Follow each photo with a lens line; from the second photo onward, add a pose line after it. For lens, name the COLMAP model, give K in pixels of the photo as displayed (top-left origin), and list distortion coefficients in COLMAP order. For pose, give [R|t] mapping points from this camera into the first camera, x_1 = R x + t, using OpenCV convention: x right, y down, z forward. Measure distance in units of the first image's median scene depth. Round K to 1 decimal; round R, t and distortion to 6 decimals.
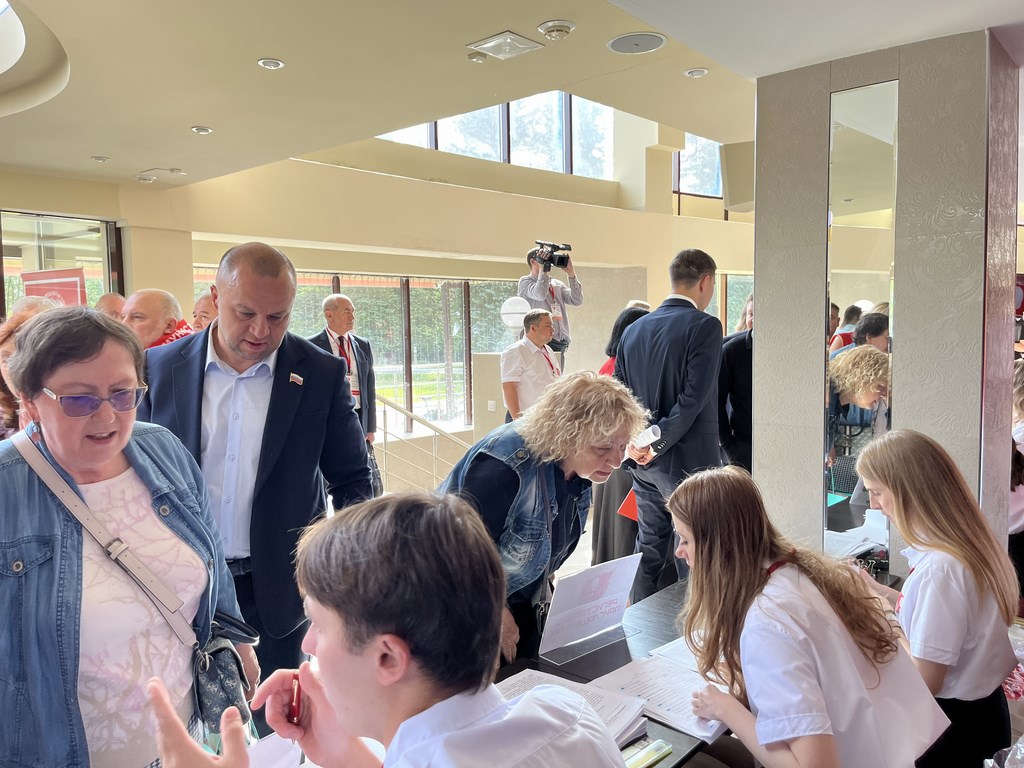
lens RADIAL K [[785.2, 0, 512.0], [0, 785.2, 384.0], [0, 0, 1]] dist [0.004015, -0.006825]
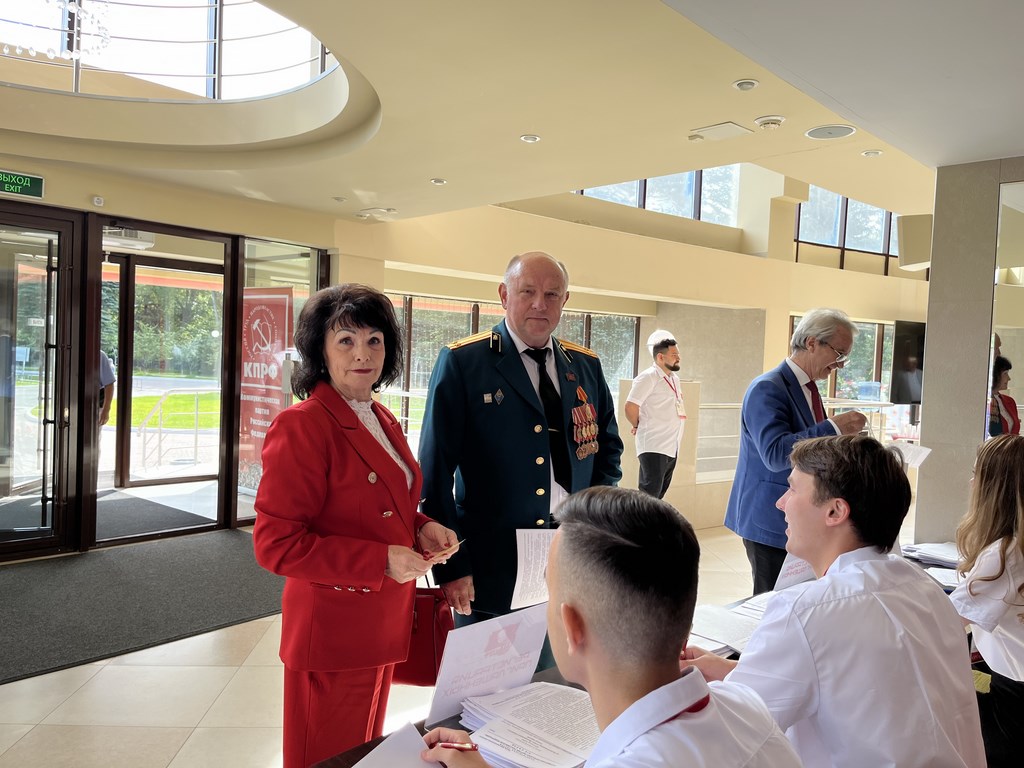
lens RADIAL K [[769.4, 0, 533.3], [0, 769.4, 372.9], [0, 0, 1]] dist [0.010189, -0.048971]
pose [[0.994157, 0.056426, -0.092020, -0.079725], [-0.061329, 0.996795, -0.051363, 0.016741], [0.088827, 0.056706, 0.994432, -0.104648]]
